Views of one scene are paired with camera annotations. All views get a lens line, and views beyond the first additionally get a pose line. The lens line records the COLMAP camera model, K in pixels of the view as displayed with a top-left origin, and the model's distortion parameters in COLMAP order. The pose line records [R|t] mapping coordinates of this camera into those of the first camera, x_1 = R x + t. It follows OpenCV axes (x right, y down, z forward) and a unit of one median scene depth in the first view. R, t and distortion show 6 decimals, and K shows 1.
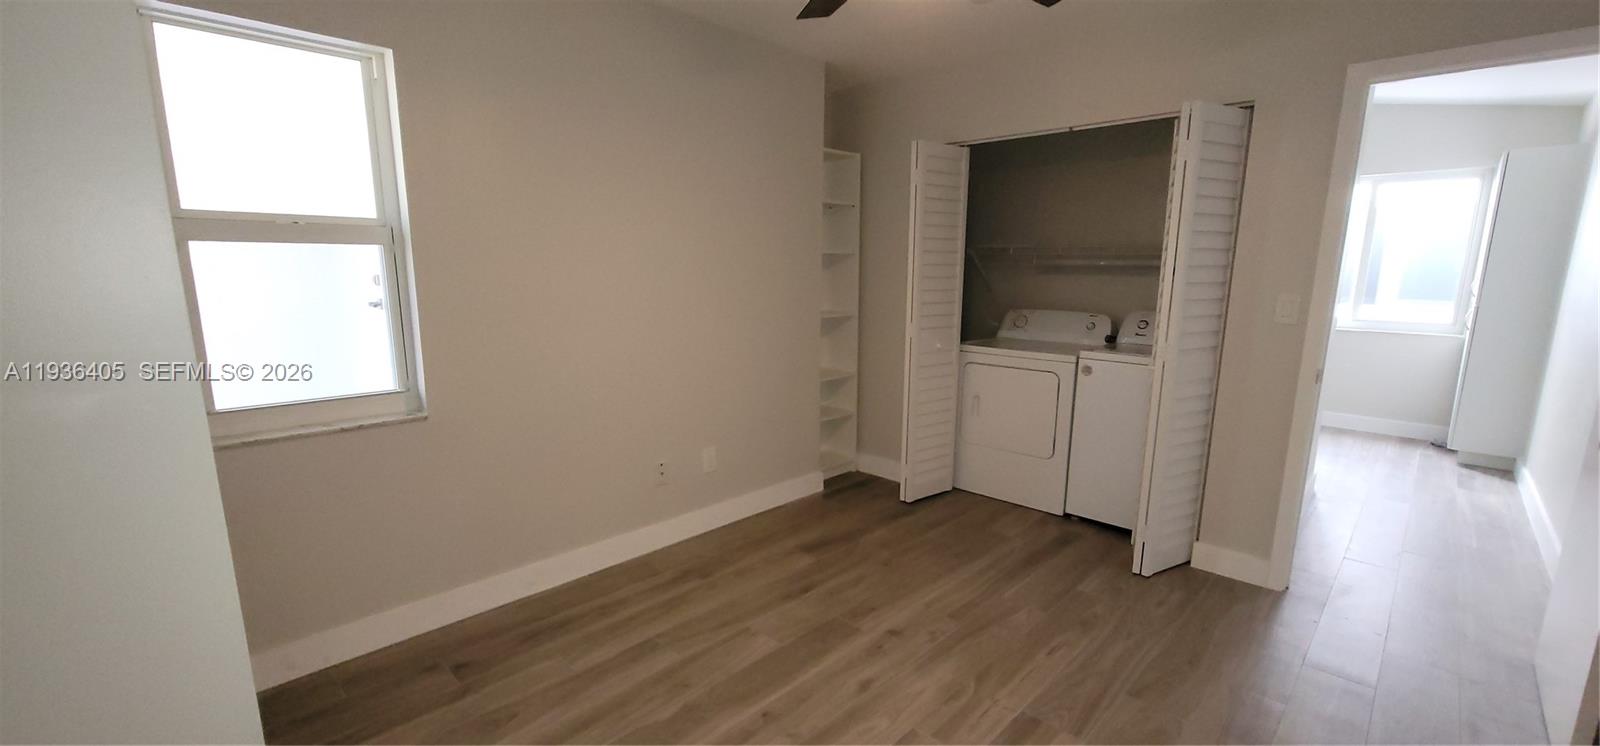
lens RADIAL K [[655.8, 0, 806.3], [0, 655.8, 388.5], [0, 0, 1]] dist [-0.003682, -0.000754]
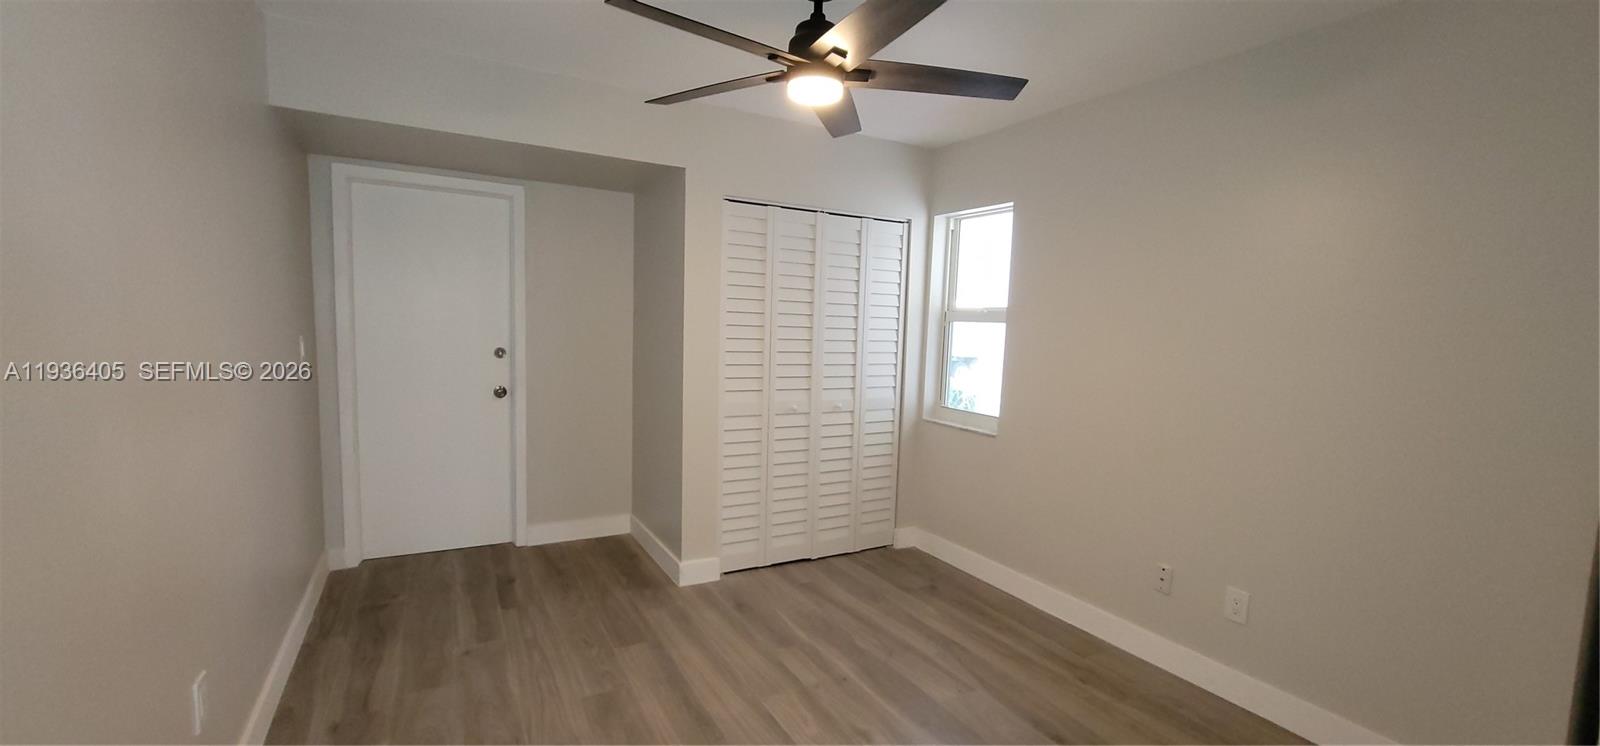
lens RADIAL K [[655.8, 0, 806.3], [0, 655.8, 388.5], [0, 0, 1]] dist [-0.003682, -0.000754]
pose [[-0.288854, 0.080423, -0.953989, 0.869277], [-0.215839, 0.965341, 0.146733, -0.168551], [0.932725, 0.248293, -0.261484, 0.866272]]
